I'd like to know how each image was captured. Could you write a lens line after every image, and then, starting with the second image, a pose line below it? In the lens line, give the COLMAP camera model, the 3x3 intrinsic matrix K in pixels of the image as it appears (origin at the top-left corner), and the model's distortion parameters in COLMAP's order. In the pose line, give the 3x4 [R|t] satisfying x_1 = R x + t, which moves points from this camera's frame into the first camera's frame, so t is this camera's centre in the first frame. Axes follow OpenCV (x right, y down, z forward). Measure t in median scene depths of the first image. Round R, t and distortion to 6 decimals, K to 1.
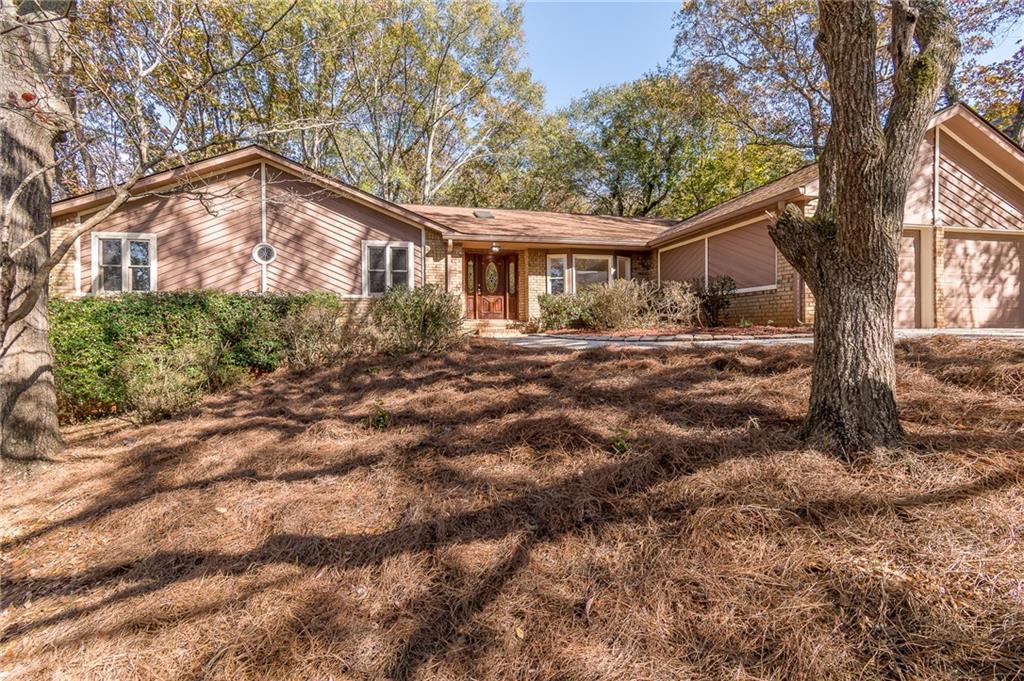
lens RADIAL K [[455.3, 0, 515.7], [0, 455.3, 331.9], [0, 0, 1]] dist [-0.001662, -0.000298]
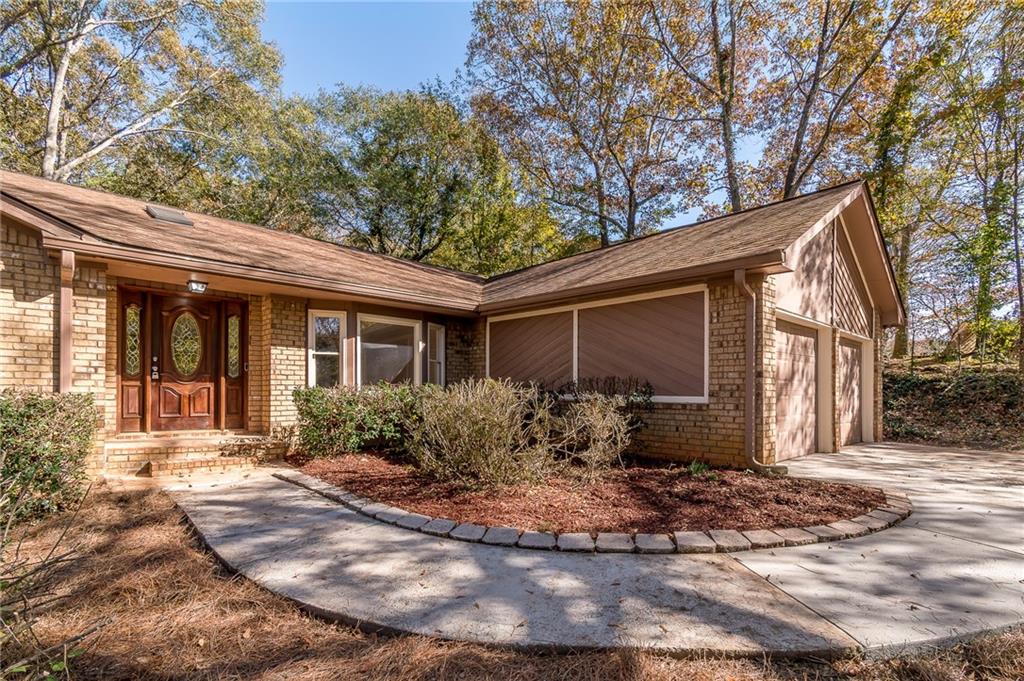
lens RADIAL K [[511.0, 0, 511.5], [0, 511.0, 398.9], [0, 0, 1]] dist [-0.001515, -0.000055]
pose [[0.868516, 0.014609, 0.495445, -0.021109], [-0.018029, 0.999835, 0.002124, -0.070315], [-0.495333, -0.010777, 0.868637, 0.362013]]
